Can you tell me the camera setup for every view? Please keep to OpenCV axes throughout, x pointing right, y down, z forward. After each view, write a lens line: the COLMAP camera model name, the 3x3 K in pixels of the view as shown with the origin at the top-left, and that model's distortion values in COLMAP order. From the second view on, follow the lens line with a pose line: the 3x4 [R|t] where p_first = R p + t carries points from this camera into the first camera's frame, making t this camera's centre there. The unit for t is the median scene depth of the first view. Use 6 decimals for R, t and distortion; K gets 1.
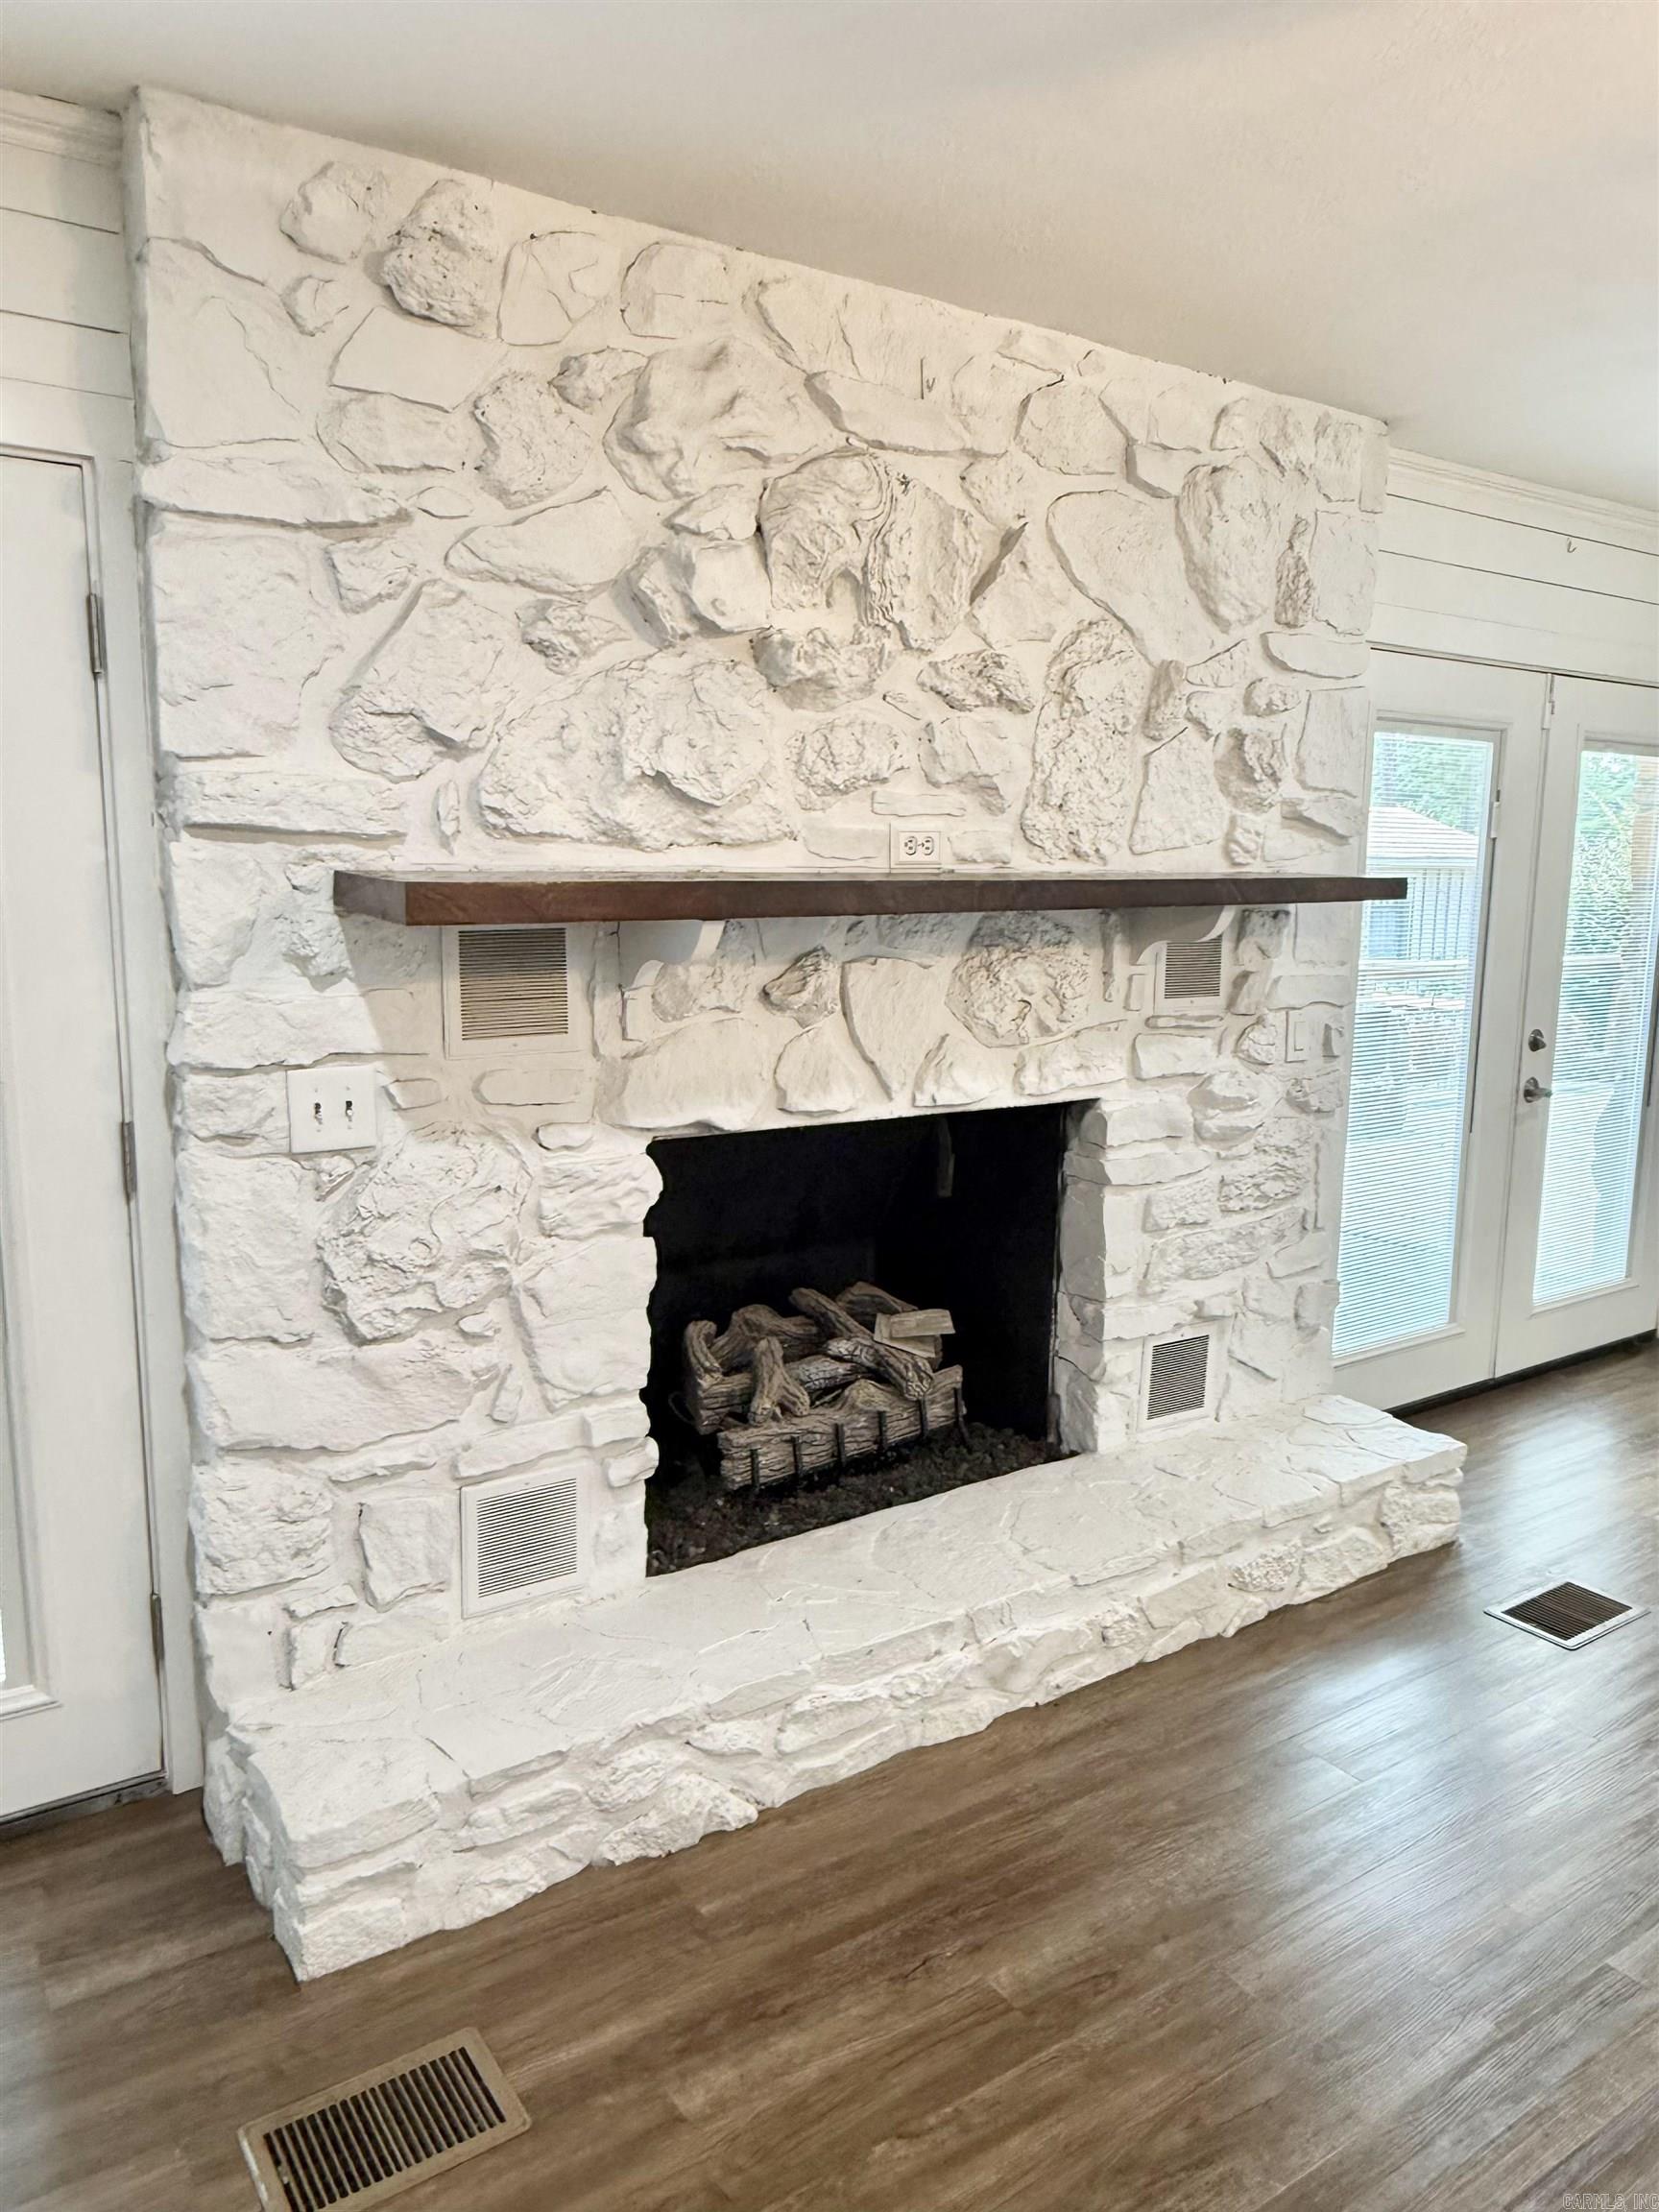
lens RADIAL K [[1543.2, 0, 836.2], [0, 1543.2, 1106.7], [0, 0, 1]] dist [0.000455, 0.002300]
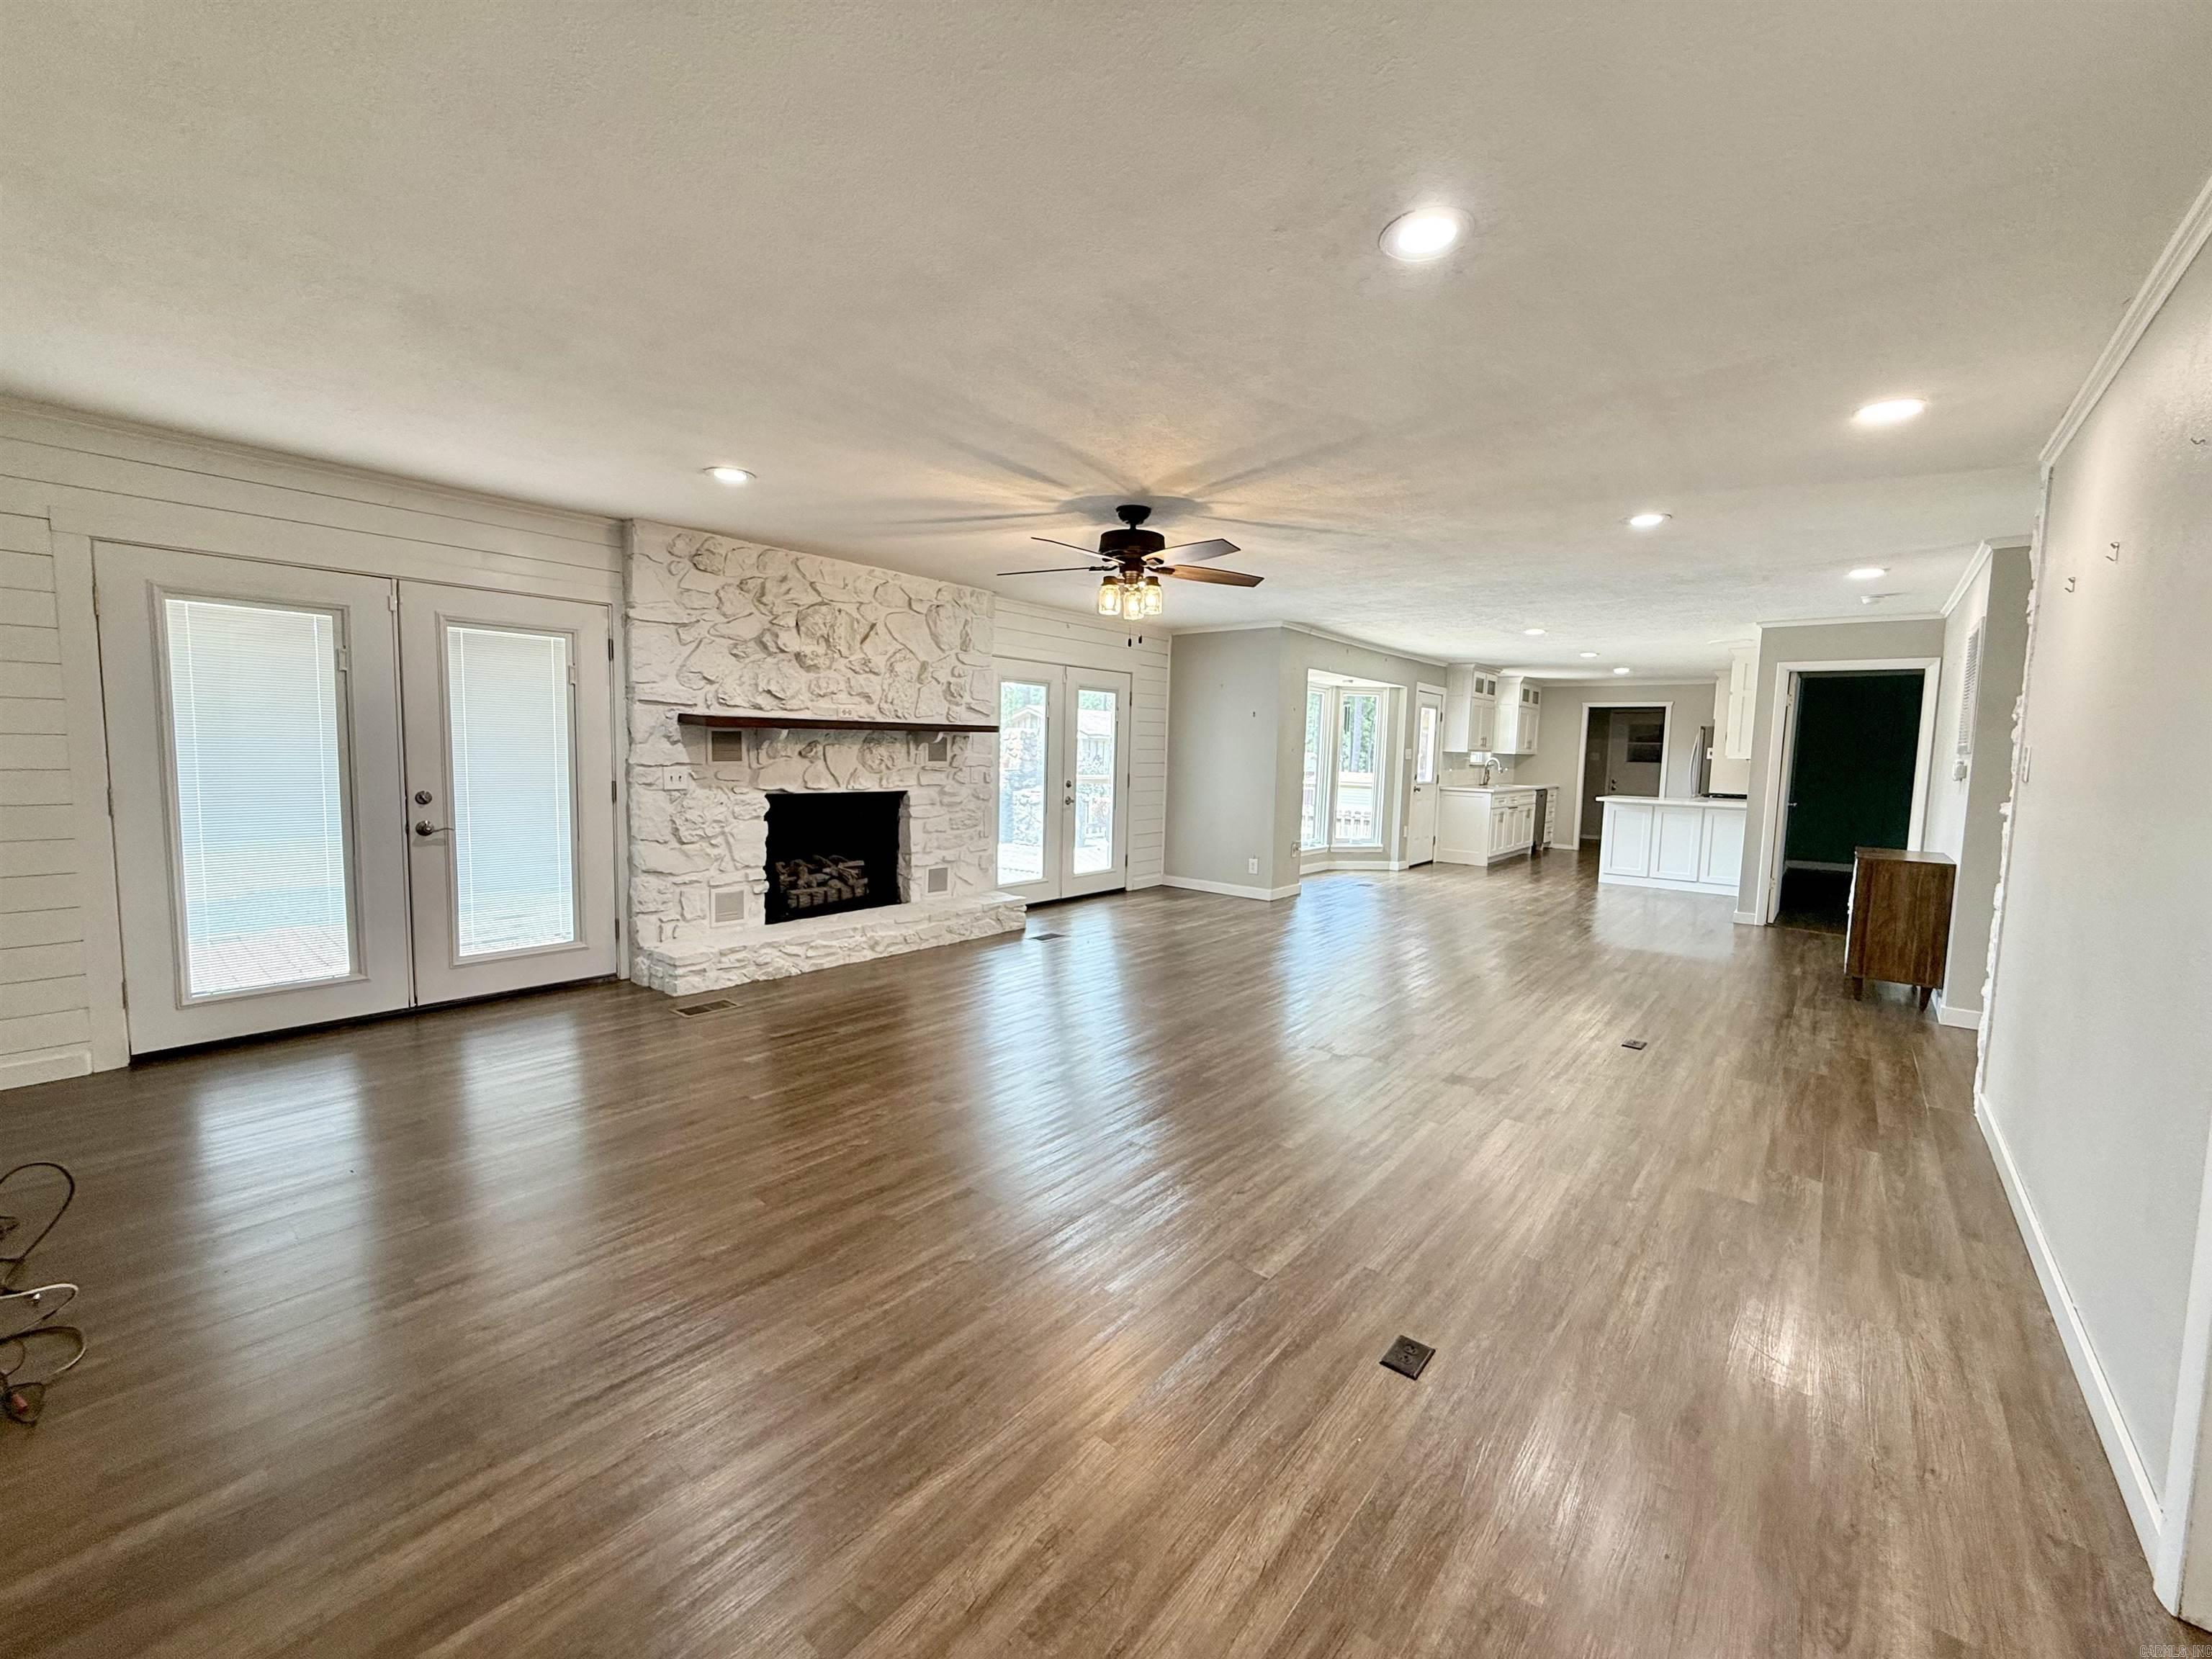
lens RADIAL K [[891.0, 0, 1102.3], [0, 891.0, 823.5], [0, 0, 1]] dist [0.004723, 0.000098]
pose [[0.961210, -0.013472, 0.275488, 0.053468], [0.031773, 0.997566, -0.062076, 0.233931], [-0.273982, 0.068421, 0.959298, -1.117075]]
